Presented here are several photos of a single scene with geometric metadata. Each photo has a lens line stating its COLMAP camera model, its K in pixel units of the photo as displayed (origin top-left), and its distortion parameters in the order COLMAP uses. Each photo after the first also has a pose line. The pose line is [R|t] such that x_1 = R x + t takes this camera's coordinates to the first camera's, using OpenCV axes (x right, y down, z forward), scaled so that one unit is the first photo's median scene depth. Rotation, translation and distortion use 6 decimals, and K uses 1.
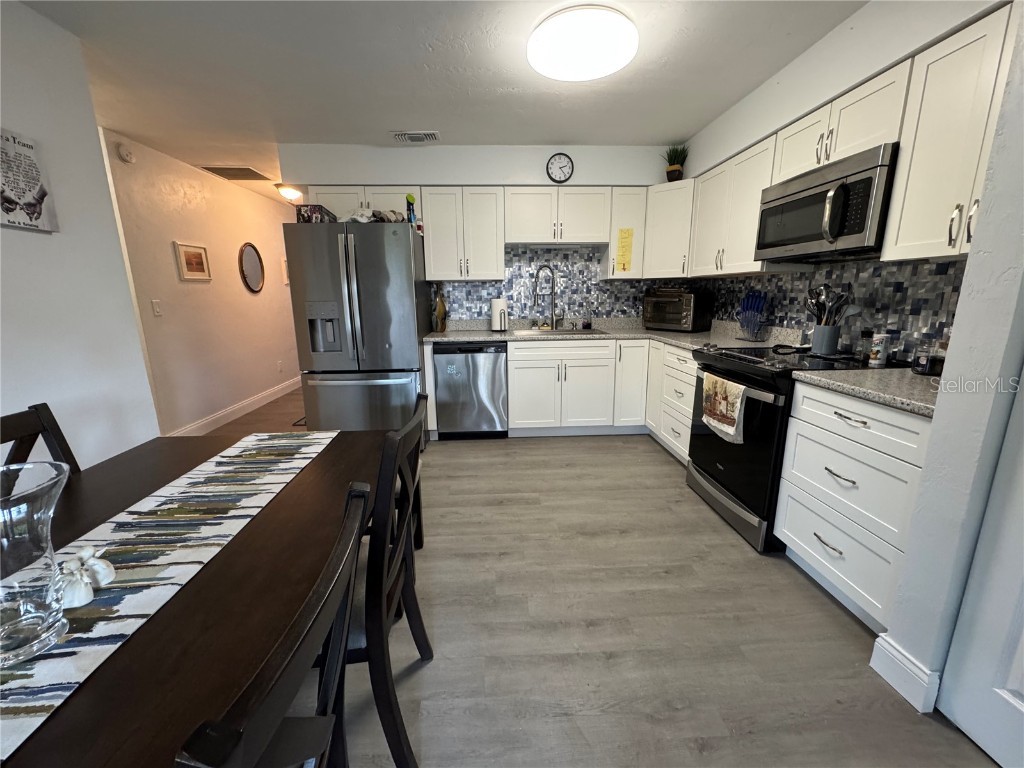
lens RADIAL K [[407.8, 0, 511.3], [0, 407.8, 381.4], [0, 0, 1]] dist [-0.002718, -0.000228]
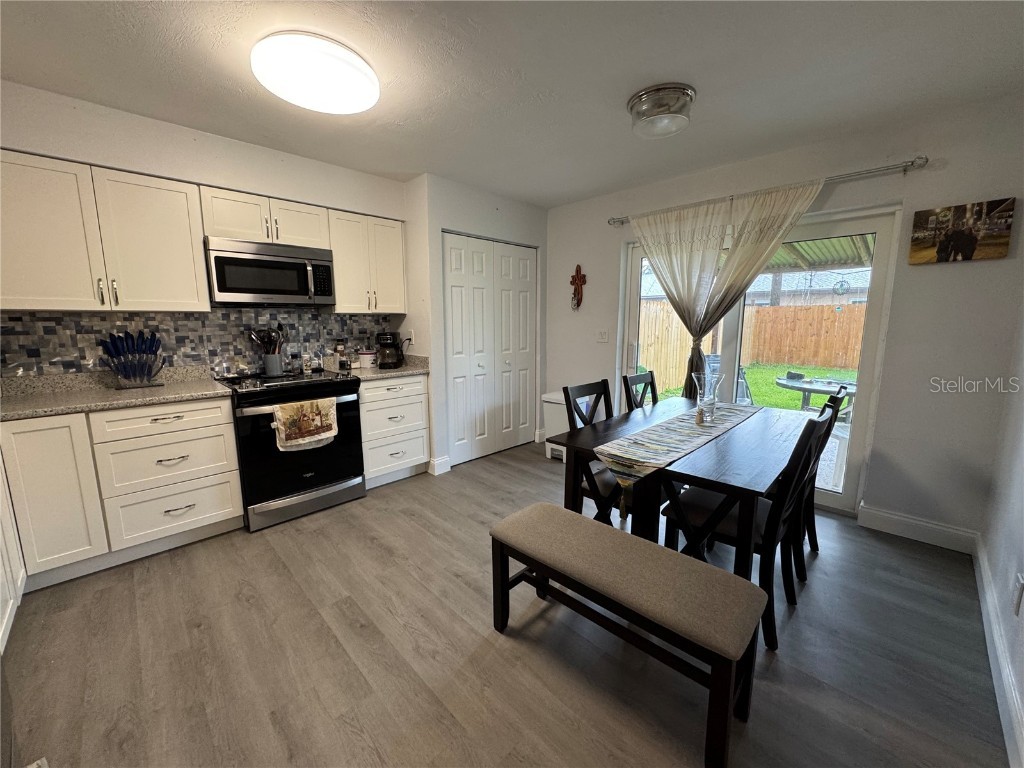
lens RADIAL K [[407.8, 0, 511.3], [0, 407.8, 381.4], [0, 0, 1]] dist [-0.002718, -0.000228]
pose [[-0.665753, -0.100160, 0.739419, -0.788729], [0.167697, 0.945515, 0.279067, -0.302554], [-0.727084, 0.309788, -0.612683, 1.299605]]
